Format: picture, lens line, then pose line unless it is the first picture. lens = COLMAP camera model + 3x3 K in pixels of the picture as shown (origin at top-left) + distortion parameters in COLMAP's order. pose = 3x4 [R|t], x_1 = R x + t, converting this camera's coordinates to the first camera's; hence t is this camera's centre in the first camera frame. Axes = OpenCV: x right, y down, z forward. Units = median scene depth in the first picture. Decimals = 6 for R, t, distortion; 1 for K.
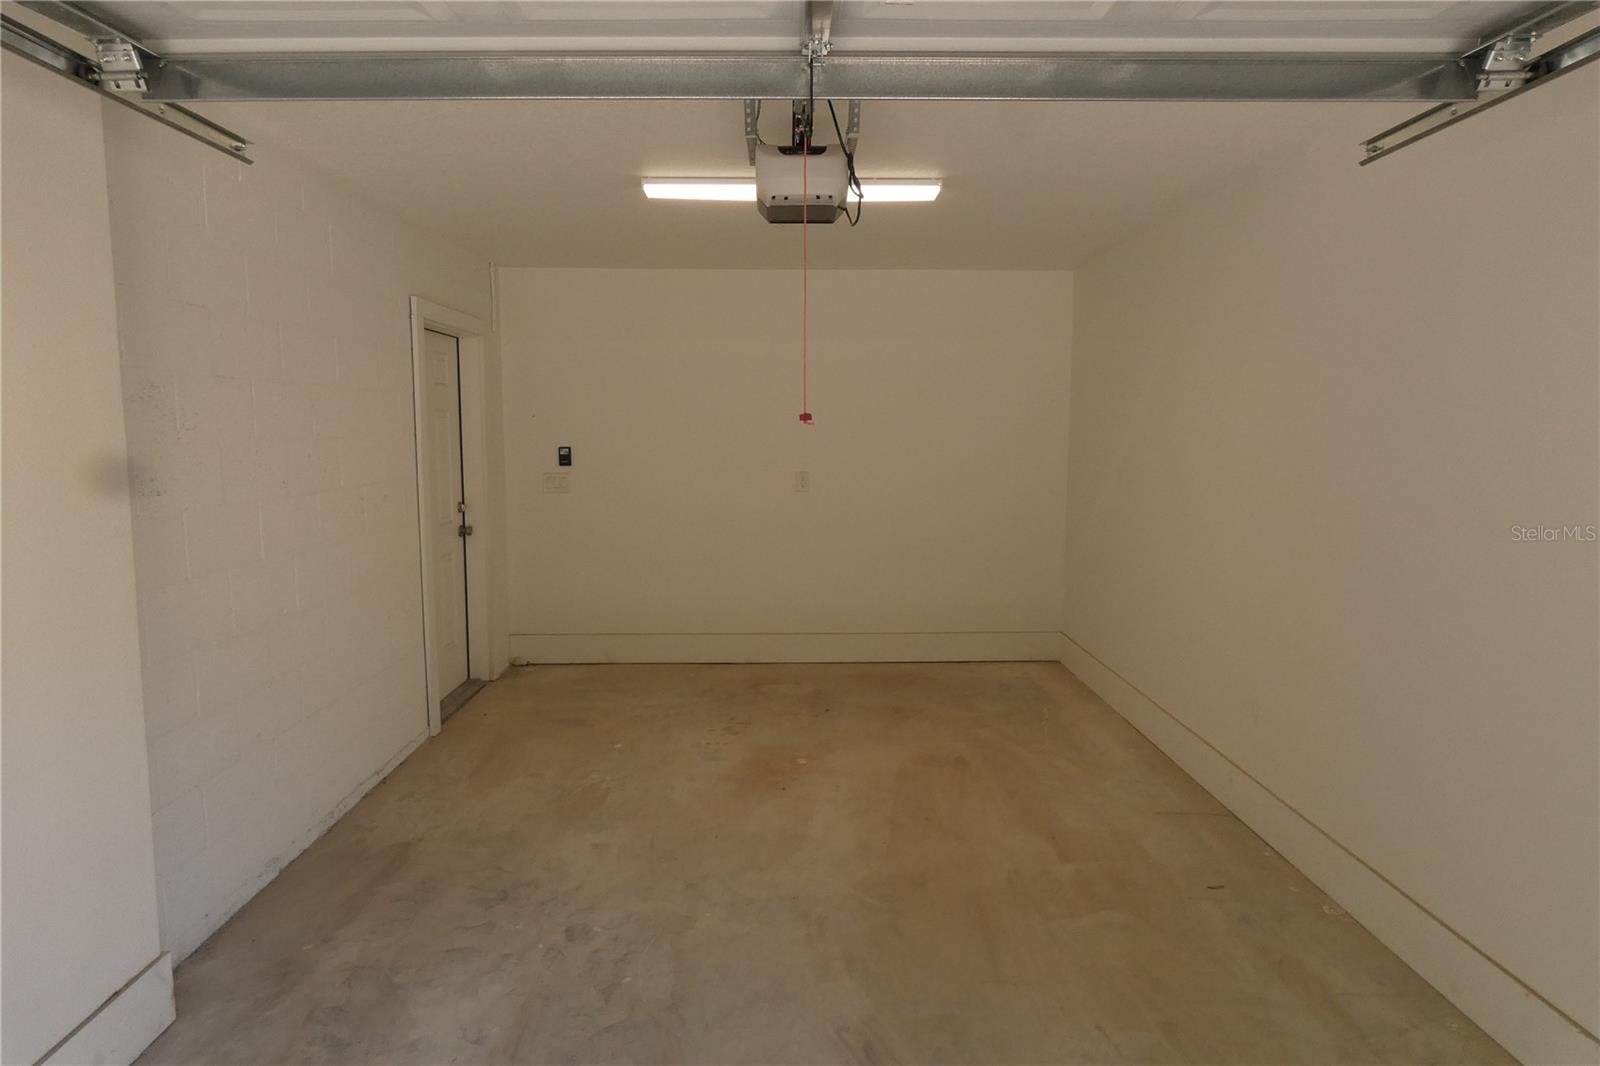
lens RADIAL K [[966.4, 0, 799.2], [0, 966.4, 531.4], [0, 0, 1]] dist [0.015285, -0.006159]
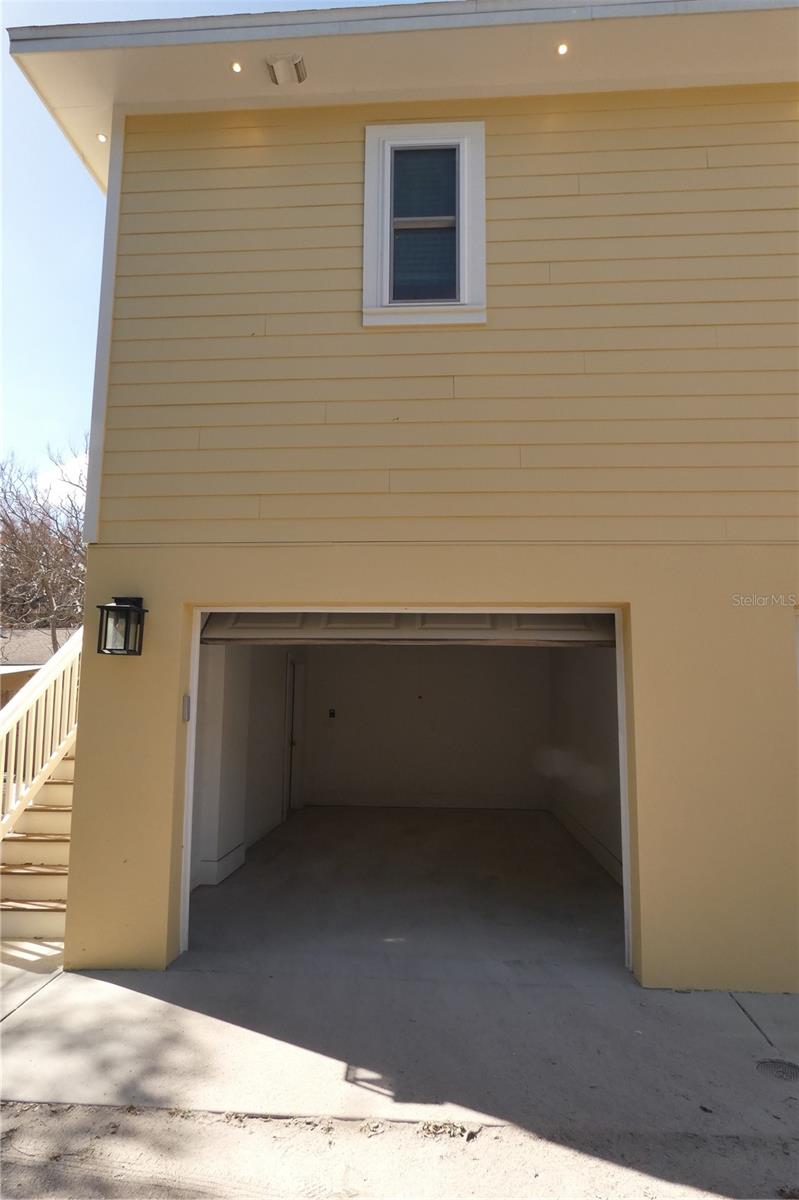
lens RADIAL K [[724.8, 0, 400.4], [0, 724.8, 601.3], [0, 0, 1]] dist [0.015285, -0.006159]
pose [[0.995935, 0.001102, -0.090070, 0.085855], [-0.022346, 0.971689, -0.235206, 0.074393], [0.087261, 0.236262, 0.967763, -0.812187]]
